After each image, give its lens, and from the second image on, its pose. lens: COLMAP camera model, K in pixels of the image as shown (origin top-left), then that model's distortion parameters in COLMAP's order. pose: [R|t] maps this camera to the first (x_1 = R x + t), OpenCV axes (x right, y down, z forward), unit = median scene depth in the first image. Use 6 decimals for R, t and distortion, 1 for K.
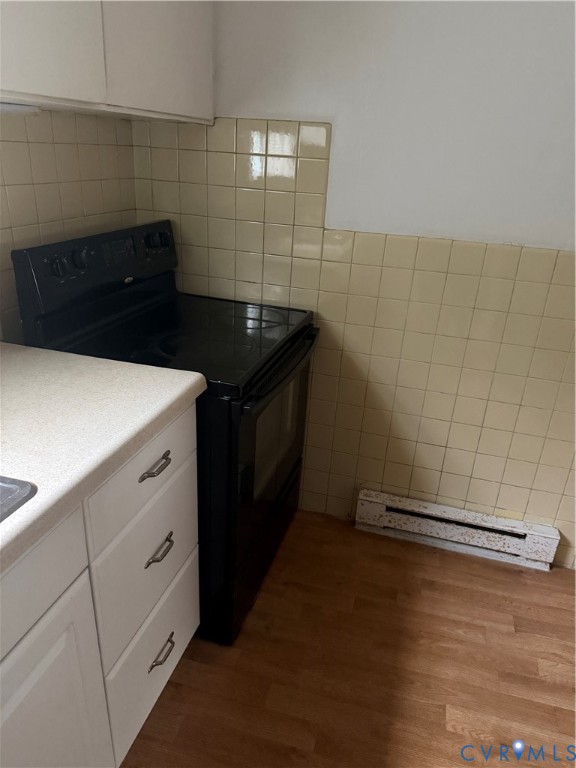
lens RADIAL K [[542.5, 0, 278.7], [0, 542.5, 387.9], [0, 0, 1]] dist [0.053957, -0.077240]
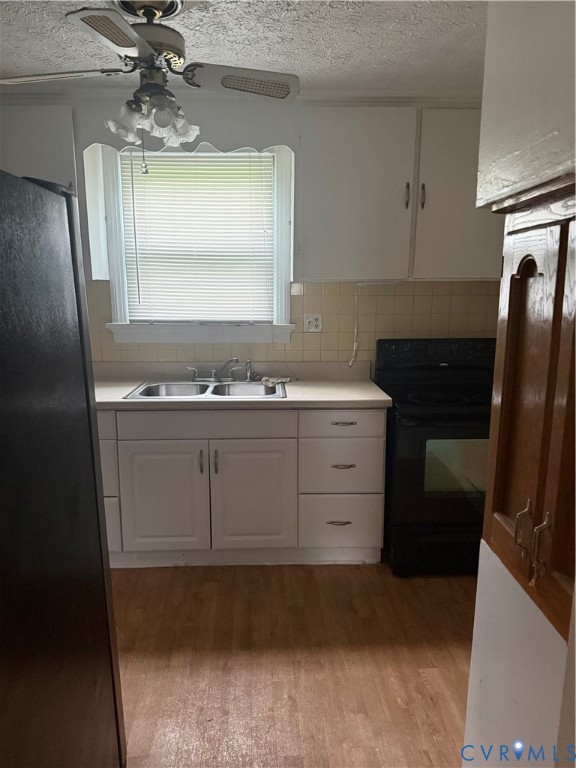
lens RADIAL K [[540.3, 0, 303.2], [0, 540.3, 386.9], [0, 0, 1]] dist [0.138030, -0.220331]
pose [[0.342616, 0.137930, -0.929295, 1.305052], [-0.371985, 0.928239, 0.000629, 0.044479], [0.862694, 0.345468, 0.369337, -0.047185]]
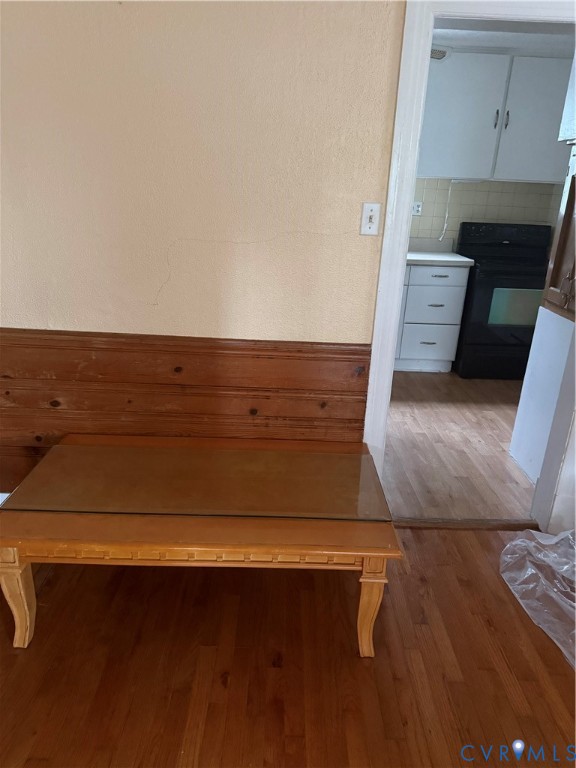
lens RADIAL K [[550.1, 0, 284.8], [0, 550.1, 384.6], [0, 0, 1]] dist [0.025455, -0.037283]
pose [[0.288235, 0.301501, -0.908855, 2.095468], [-0.413945, 0.895101, 0.165660, 0.425121], [0.863464, 0.328467, 0.382805, -0.723422]]
